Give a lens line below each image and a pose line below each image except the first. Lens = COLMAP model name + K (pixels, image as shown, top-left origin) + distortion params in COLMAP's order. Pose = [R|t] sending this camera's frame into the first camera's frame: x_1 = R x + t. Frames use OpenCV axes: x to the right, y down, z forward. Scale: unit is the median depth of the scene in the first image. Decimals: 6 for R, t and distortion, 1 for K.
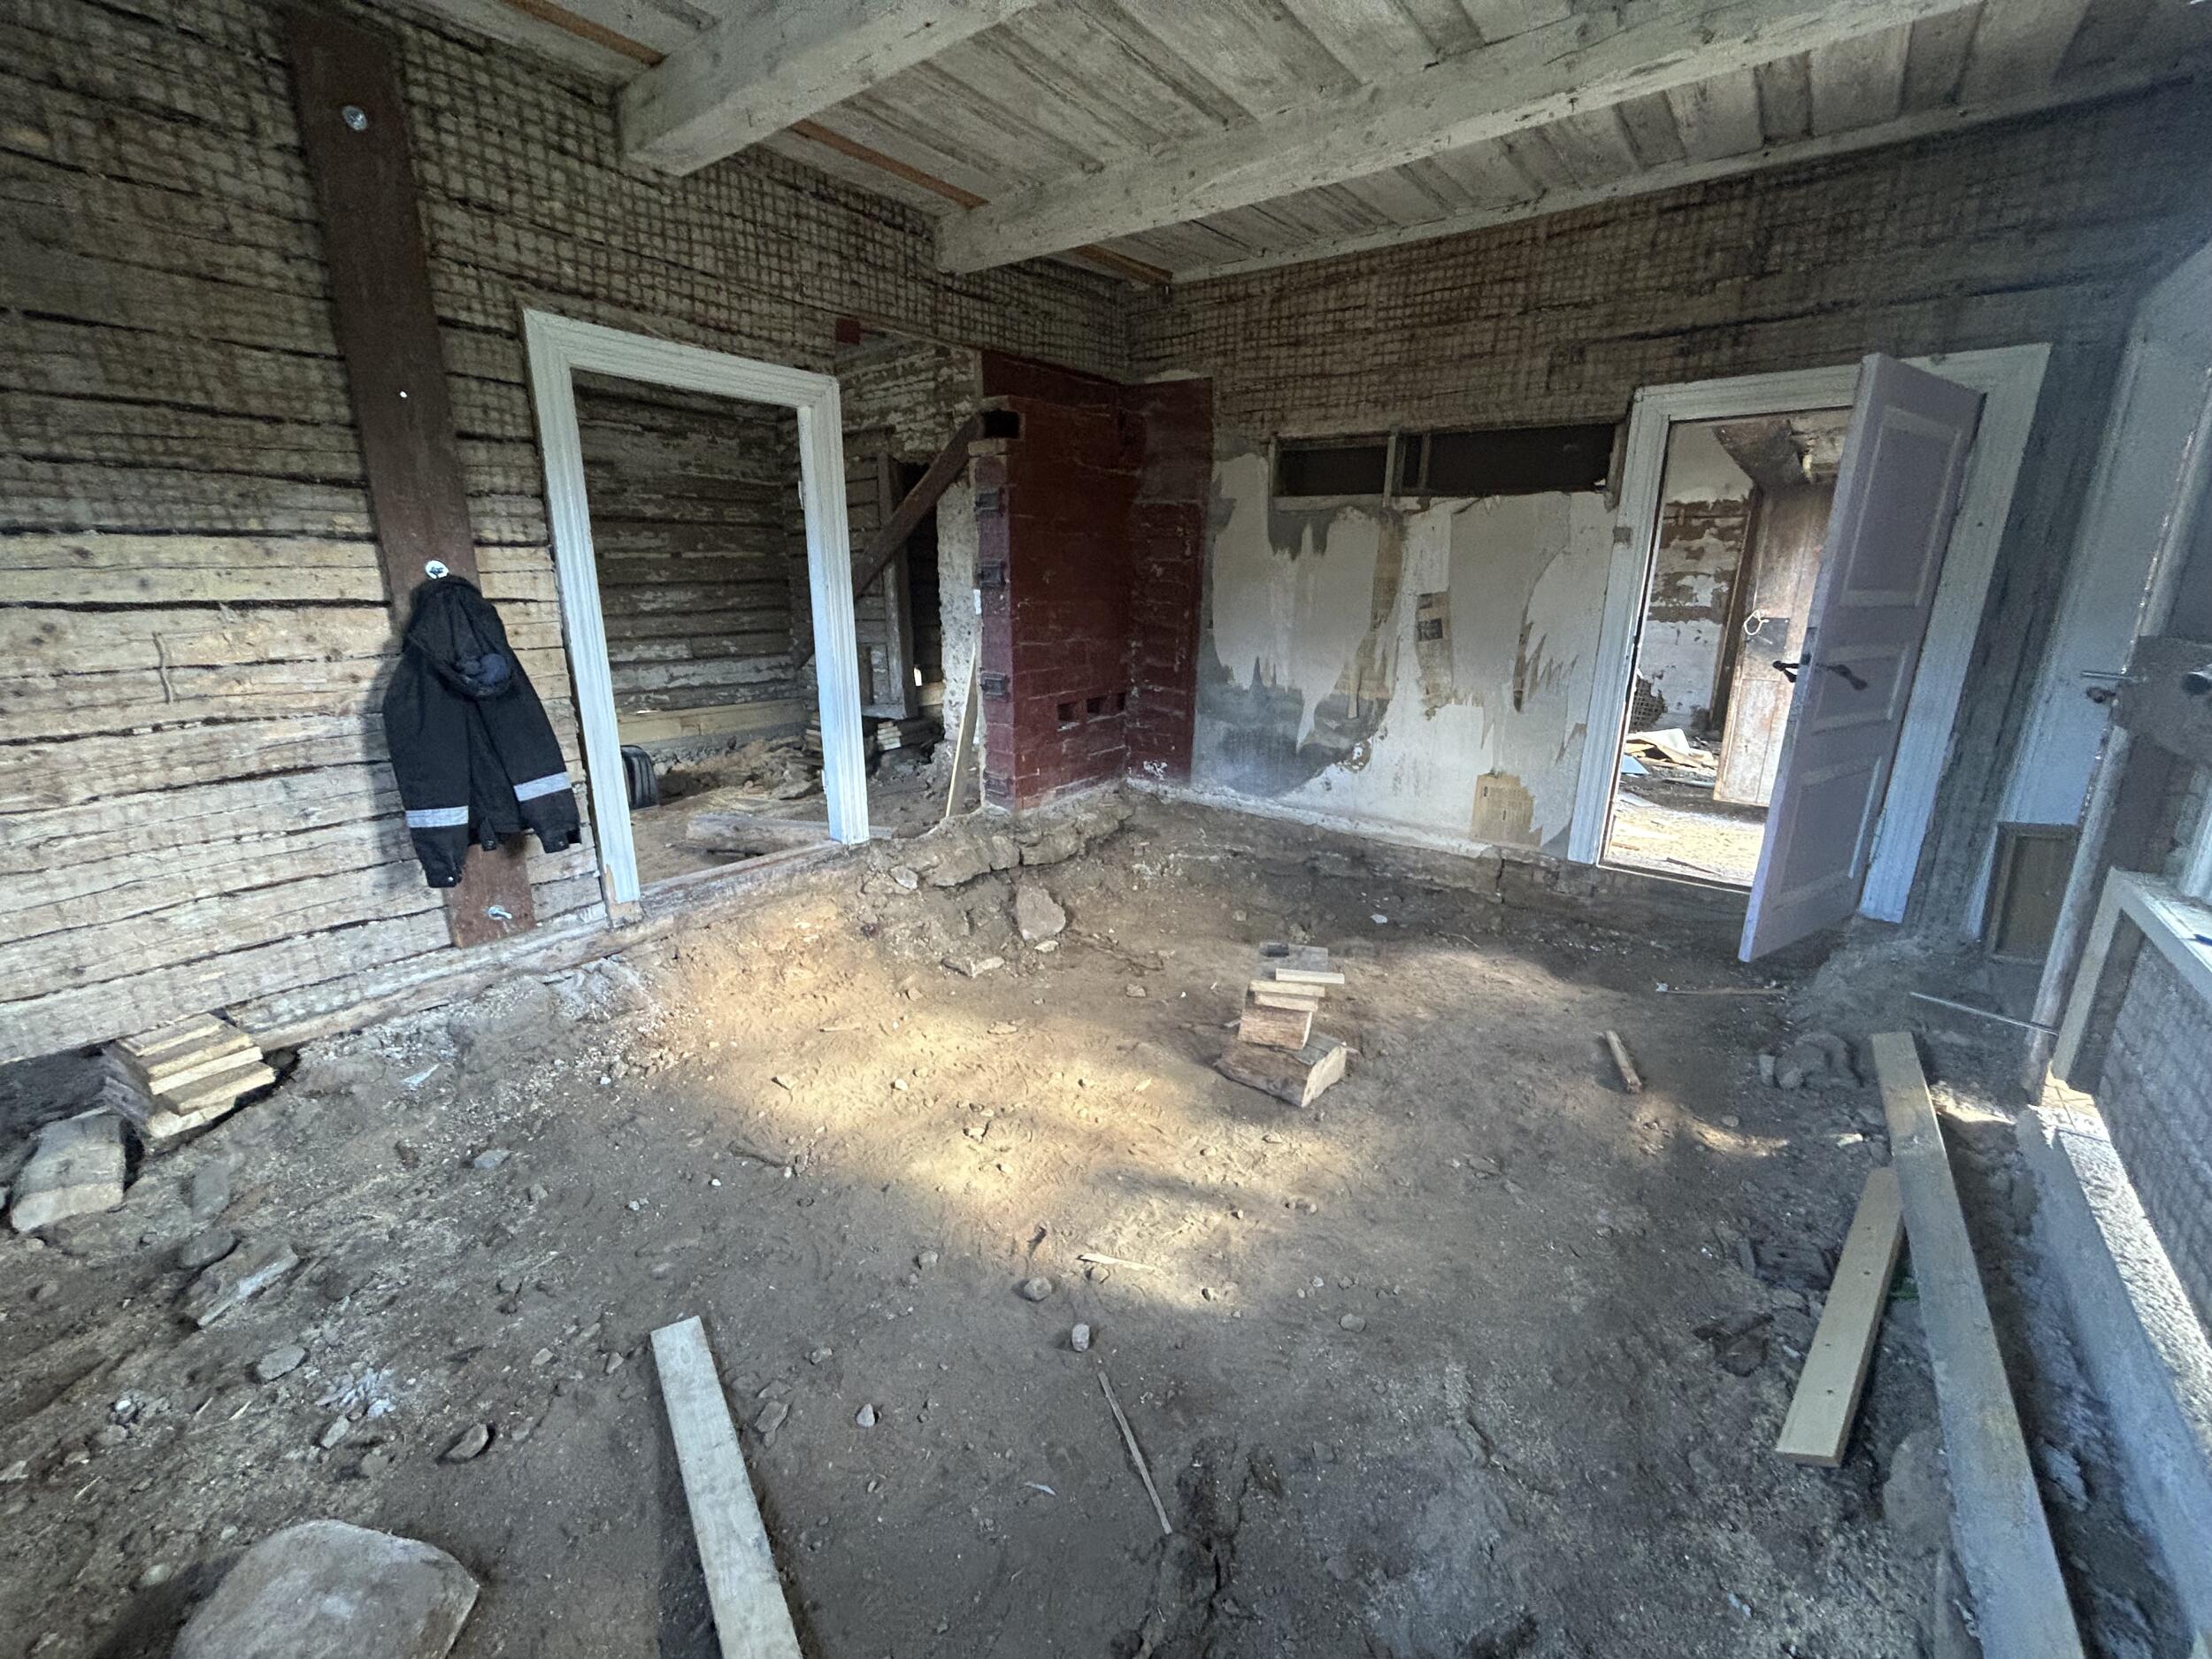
lens RADIAL K [[882.6, 0, 1100.8], [0, 882.6, 820.9], [0, 0, 1]] dist [0.001808, 0.000377]
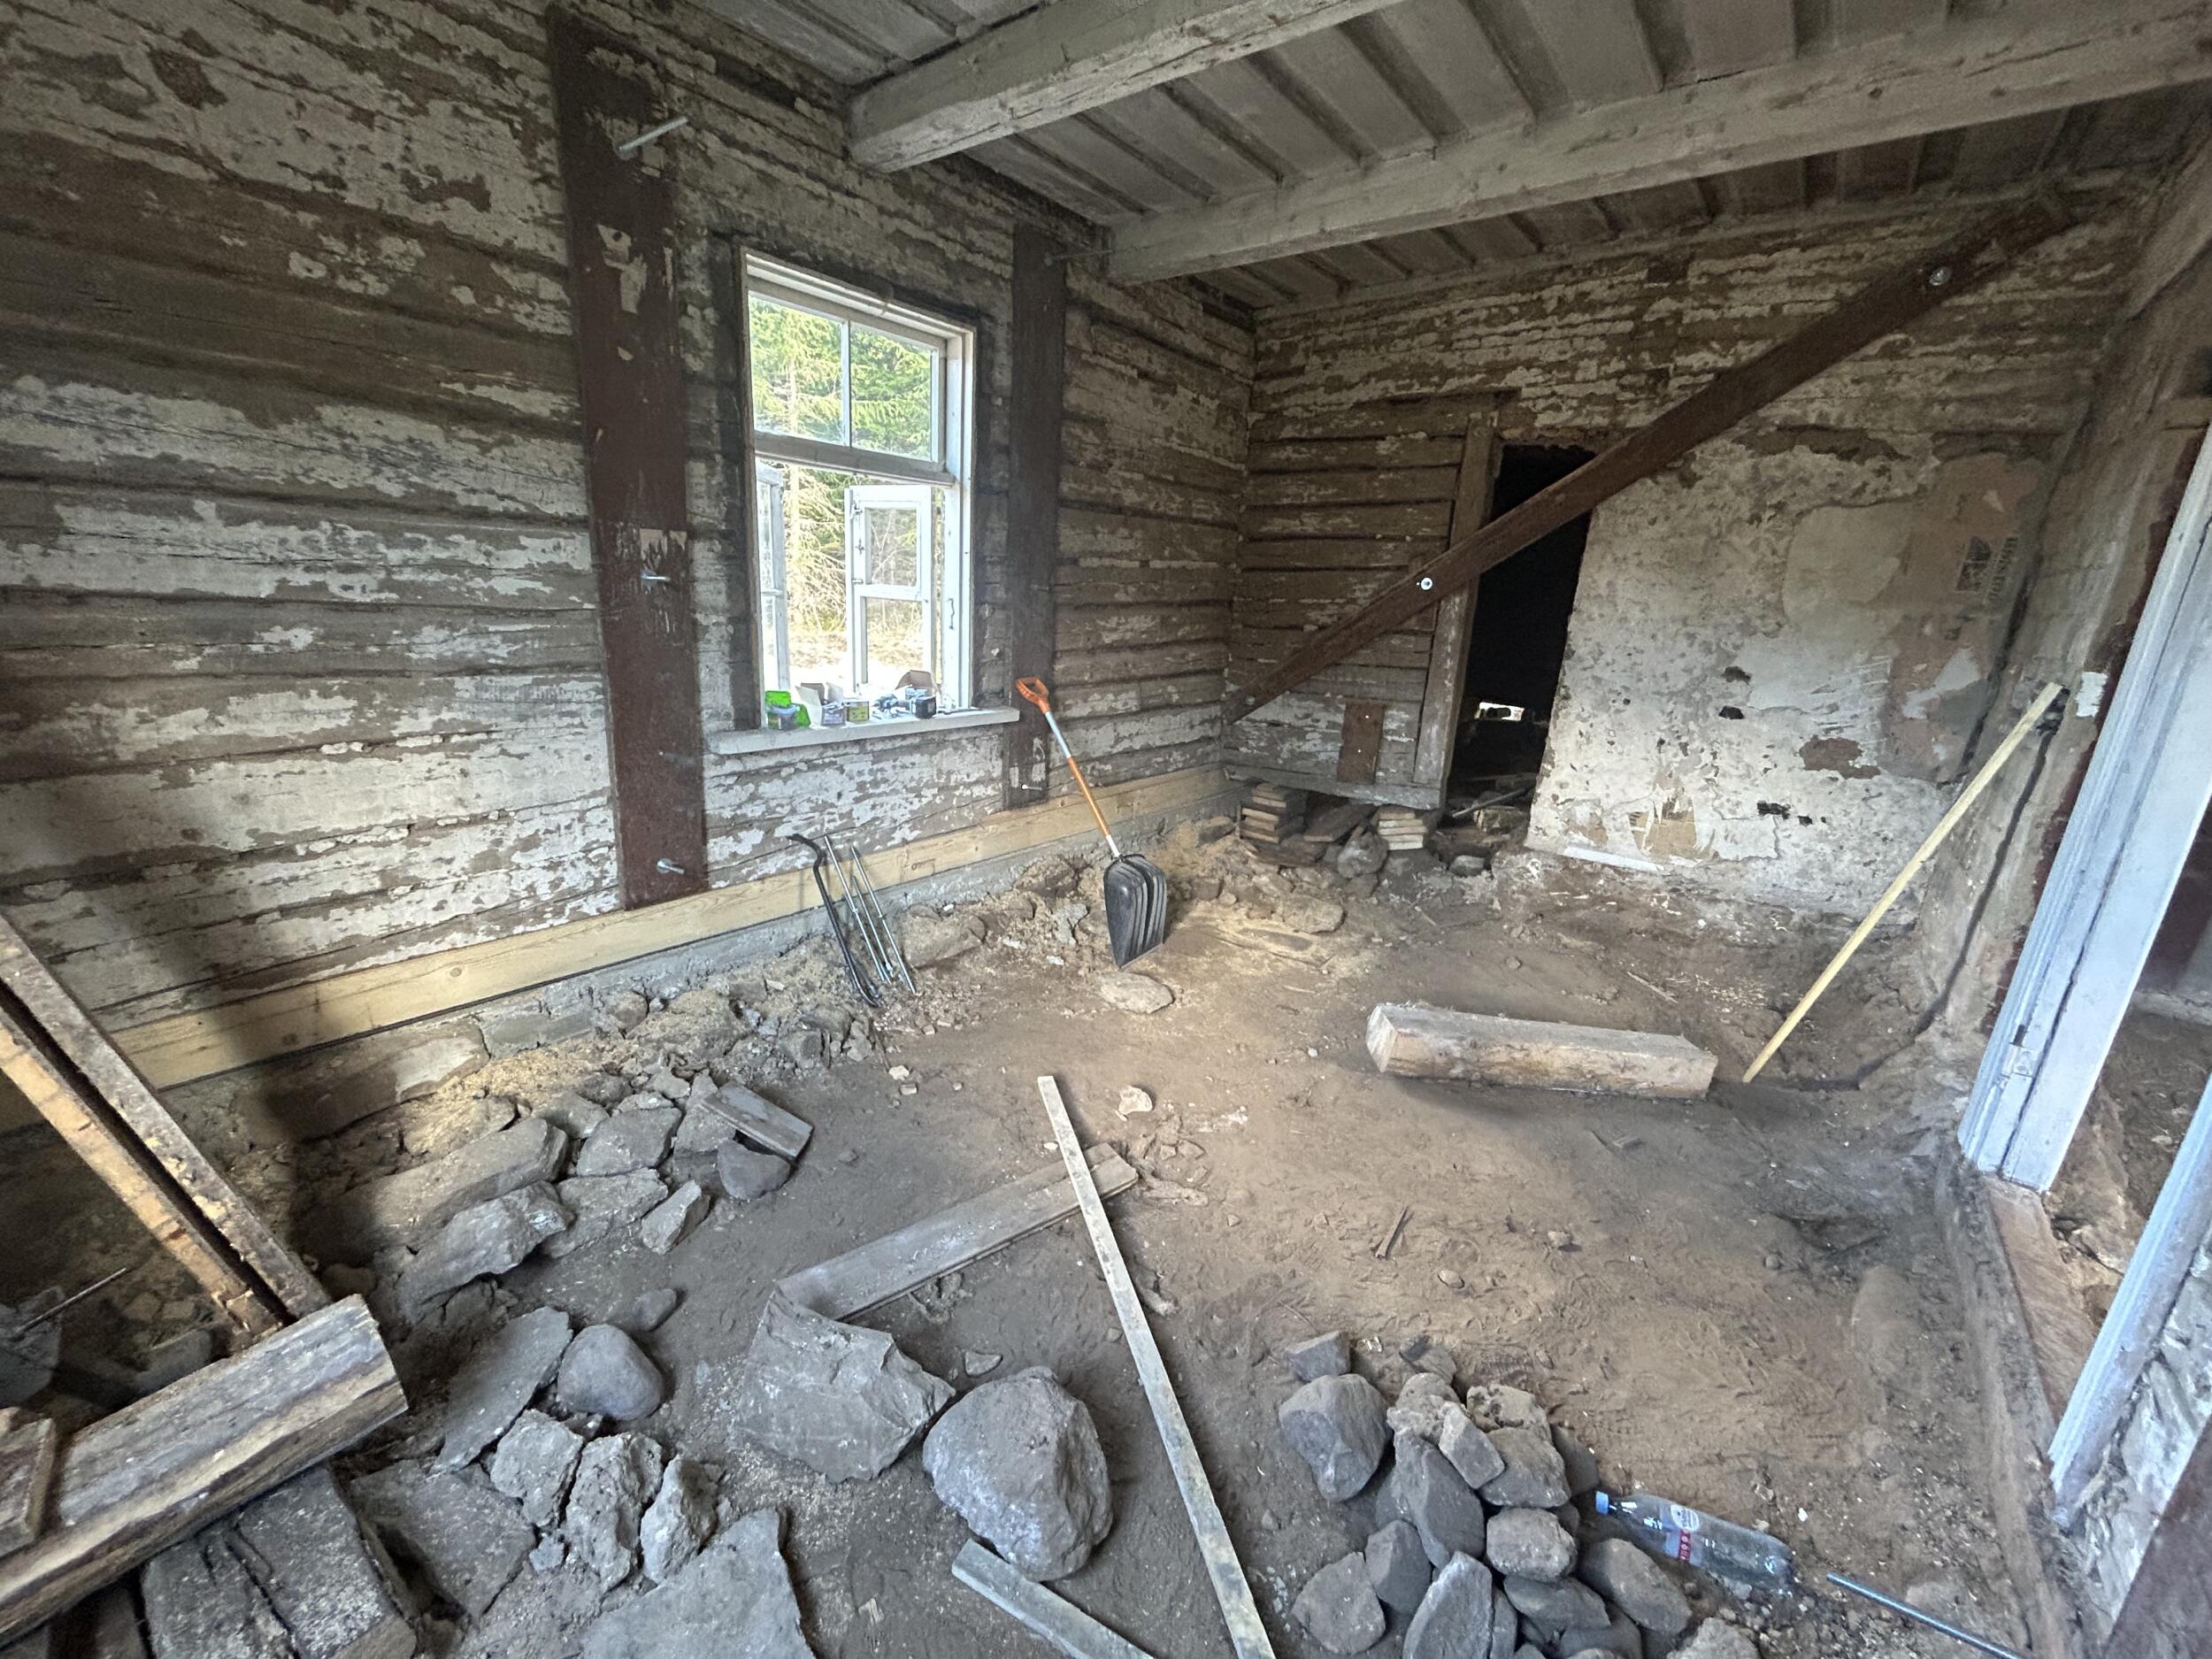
lens RADIAL K [[882.6, 0, 1121.1], [0, 882.6, 824.8], [0, 0, 1]] dist [0.001808, 0.000377]
pose [[0.998983, 0.040718, 0.019349, -0.508728], [-0.040726, 0.999170, 0.000021, -0.097941], [-0.019332, -0.000808, 0.999813, 0.316314]]
